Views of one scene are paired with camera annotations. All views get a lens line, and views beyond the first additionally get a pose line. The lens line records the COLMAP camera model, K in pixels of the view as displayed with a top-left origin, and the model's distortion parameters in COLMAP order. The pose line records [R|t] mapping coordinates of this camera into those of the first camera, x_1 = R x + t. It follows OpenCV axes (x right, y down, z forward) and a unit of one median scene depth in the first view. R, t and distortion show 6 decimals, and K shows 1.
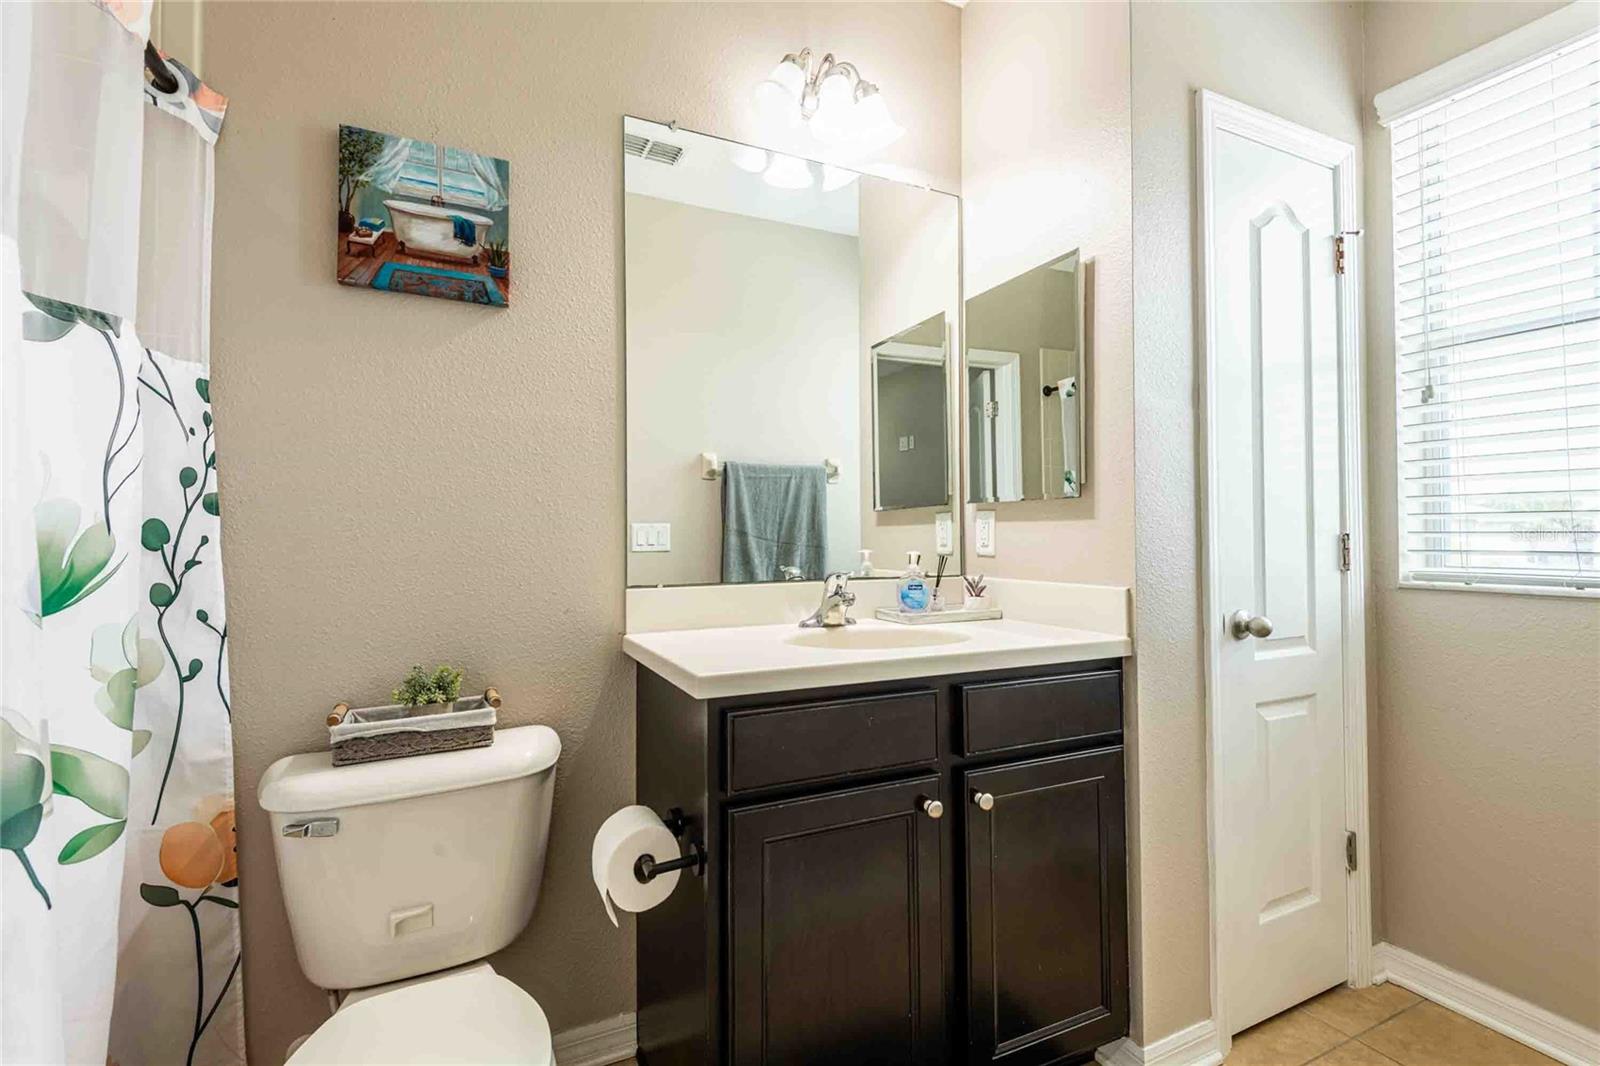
lens RADIAL K [[729.8, 0, 803.2], [0, 729.8, 534.0], [0, 0, 1]] dist [0.023448, -0.015317]
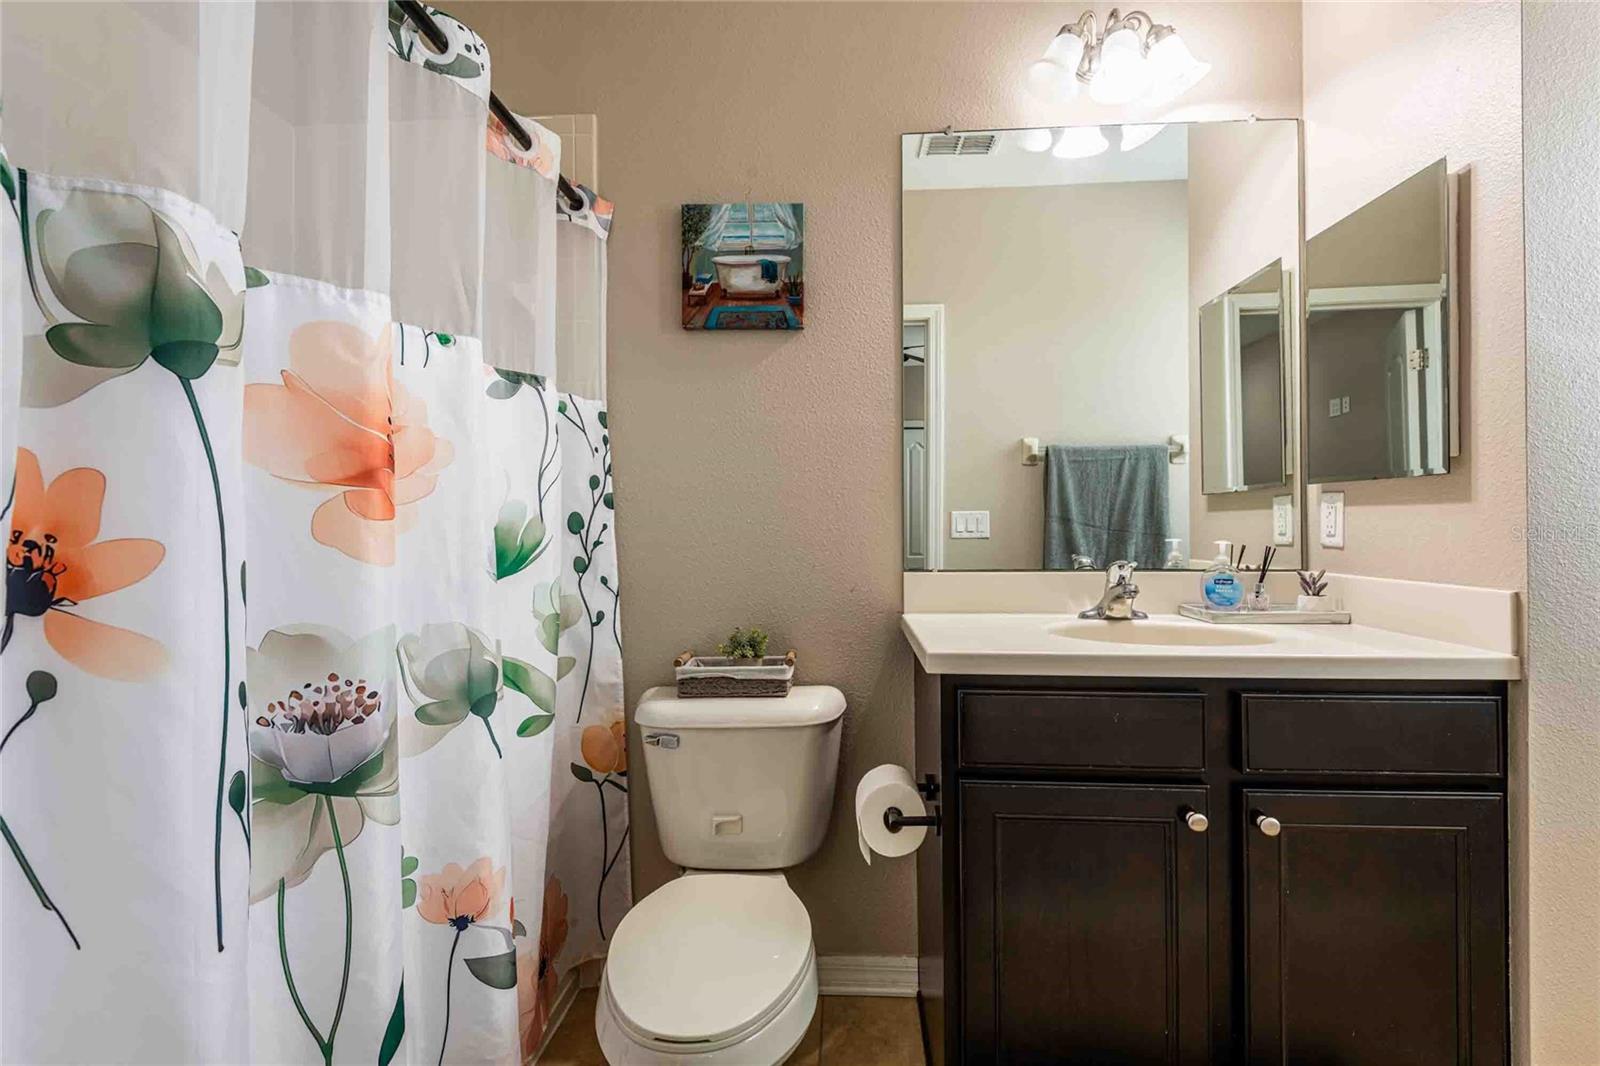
lens RADIAL K [[729.8, 0, 790.1], [0, 729.8, 537.1], [0, 0, 1]] dist [0.023448, -0.015317]
pose [[0.872746, 0.009016, -0.488091, 0.160450], [0.002286, 0.999743, 0.022556, -0.002228], [0.488169, -0.020801, 0.872501, -0.040283]]
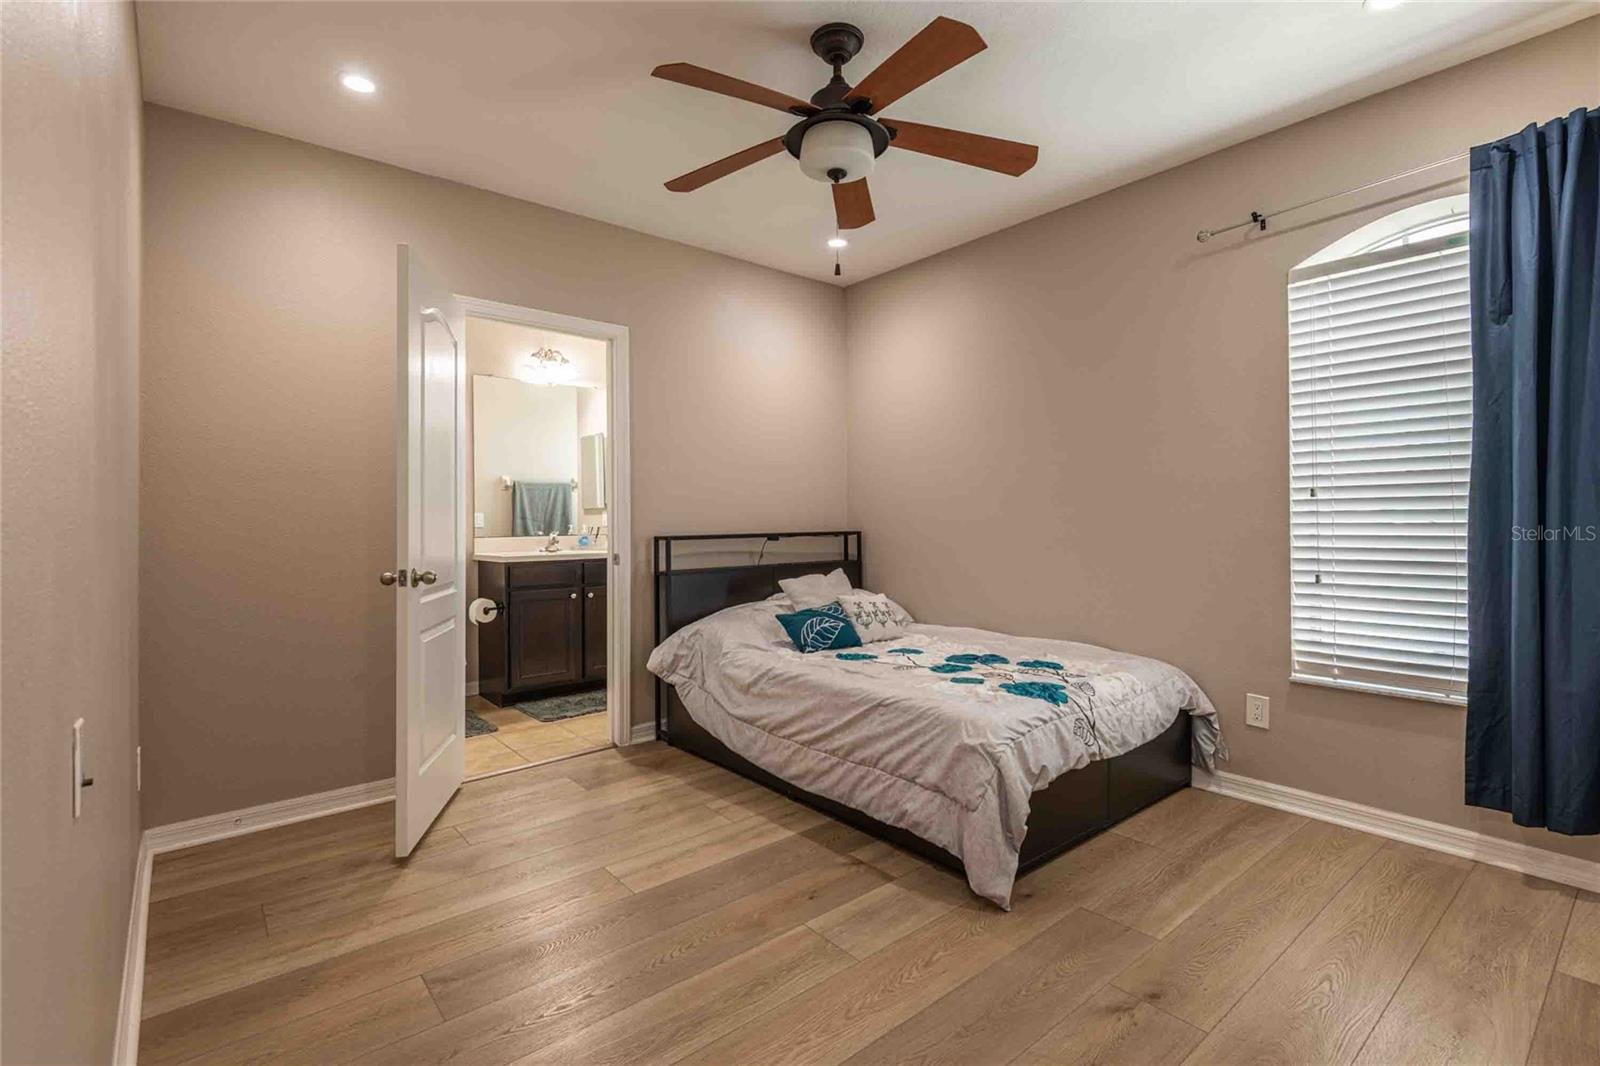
lens RADIAL K [[729.8, 0, 806.3], [0, 729.8, 527.0], [0, 0, 1]] dist [0.023448, -0.015317]
pose [[0.966118, -0.000390, 0.258099, 0.314719], [-0.002092, 0.999954, 0.009345, 0.006887], [-0.258091, -0.009568, 0.966073, -2.409218]]
